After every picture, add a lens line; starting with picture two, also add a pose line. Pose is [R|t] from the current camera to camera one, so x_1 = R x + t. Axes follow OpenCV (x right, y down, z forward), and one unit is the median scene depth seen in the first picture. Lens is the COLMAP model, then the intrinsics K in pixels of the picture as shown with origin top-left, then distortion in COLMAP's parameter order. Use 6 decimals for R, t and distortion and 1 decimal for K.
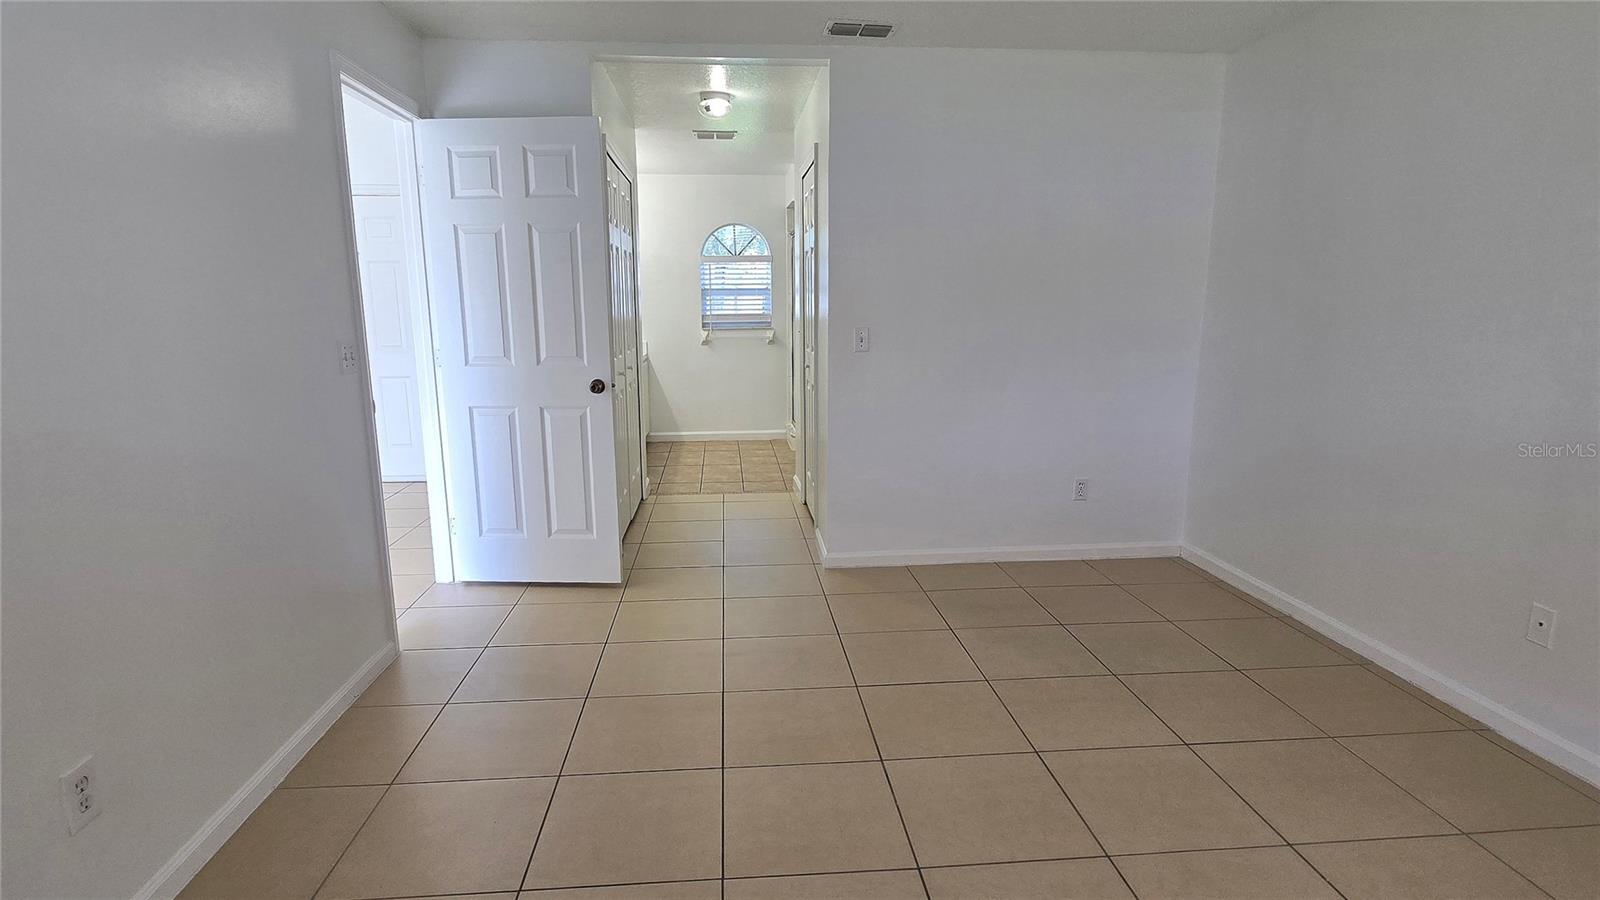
lens RADIAL K [[813.0, 0, 798.7], [0, 813.0, 449.0], [0, 0, 1]] dist [-0.005364, 0.005483]
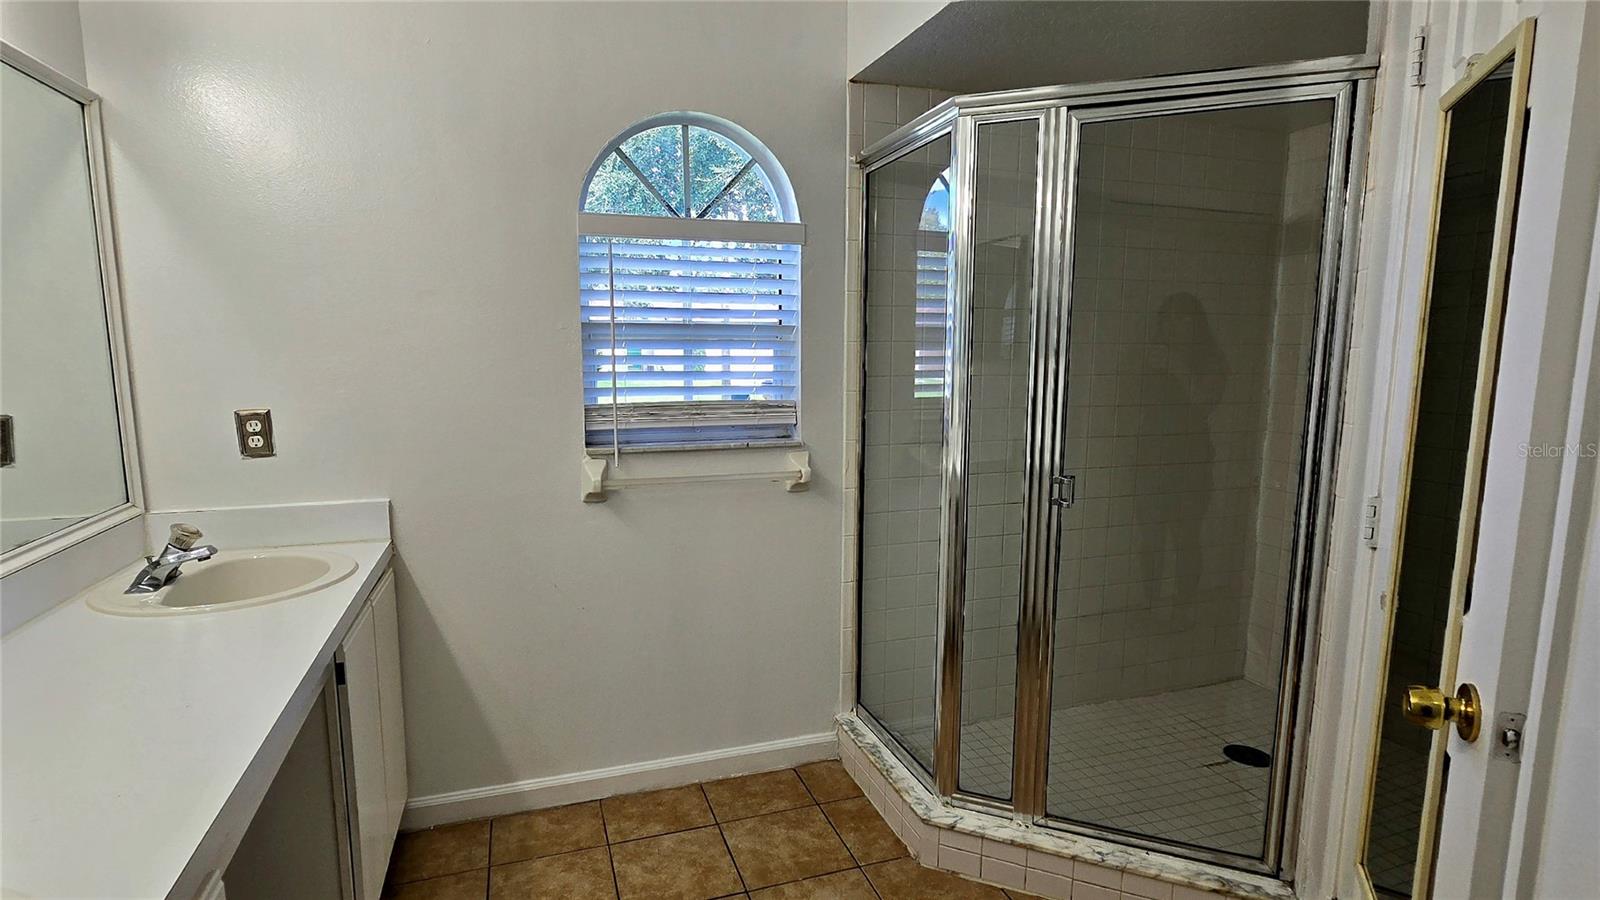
lens RADIAL K [[813.0, 0, 790.4], [0, 813.0, 475.9], [0, 0, 1]] dist [-0.005364, 0.005483]
pose [[0.969612, -0.027690, 0.243075, -0.118488], [0.038072, 0.998548, -0.038117, -0.123736], [-0.241667, 0.046213, 0.969258, 0.681317]]
